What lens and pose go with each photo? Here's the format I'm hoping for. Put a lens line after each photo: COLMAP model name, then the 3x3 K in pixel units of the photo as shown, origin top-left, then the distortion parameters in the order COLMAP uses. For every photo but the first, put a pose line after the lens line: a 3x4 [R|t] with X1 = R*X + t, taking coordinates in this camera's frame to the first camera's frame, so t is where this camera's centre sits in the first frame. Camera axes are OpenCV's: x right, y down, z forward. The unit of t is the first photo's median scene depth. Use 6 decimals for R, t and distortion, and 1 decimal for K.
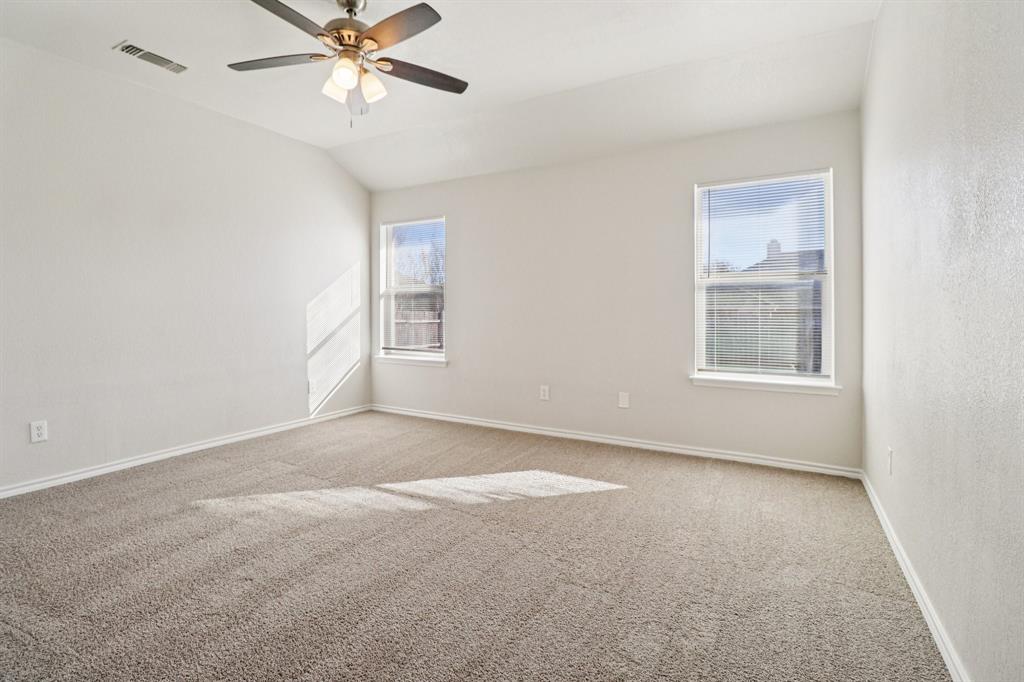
lens RADIAL K [[475.9, 0, 500.6], [0, 475.9, 316.0], [0, 0, 1]] dist [0.001128, -0.013241]
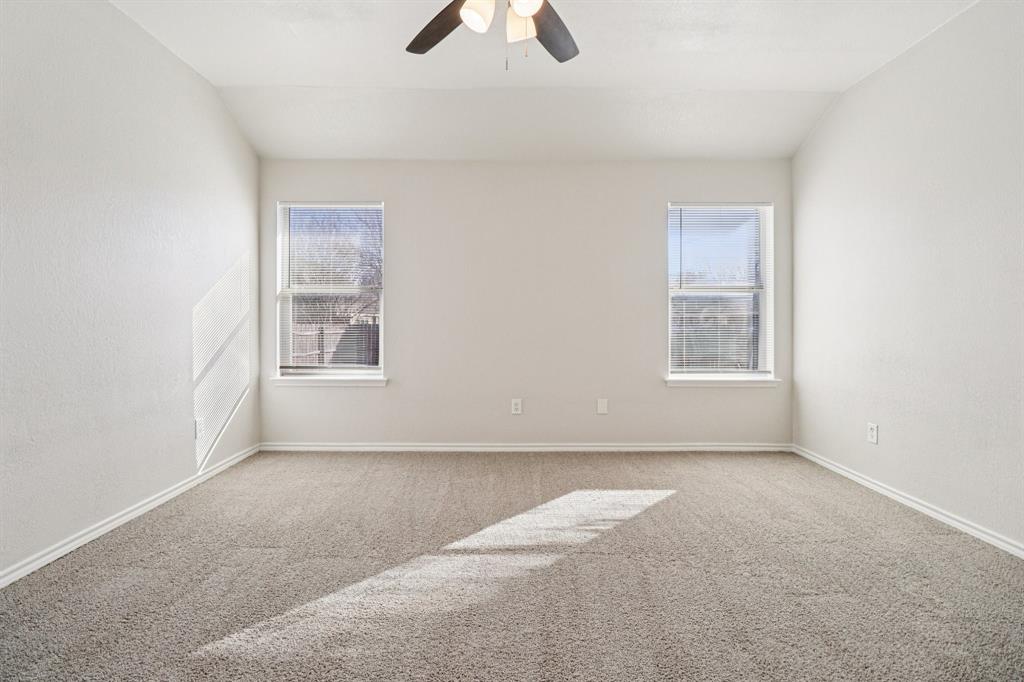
lens RADIAL K [[477.1, 0, 511.3], [0, 477.1, 322.4], [0, 0, 1]] dist [-0.002092, -0.012928]
pose [[0.863946, -0.002748, 0.503578, -0.491404], [0.003331, 0.999994, -0.000258, -0.002863], [-0.503574, 0.001900, 0.863950, 0.258294]]
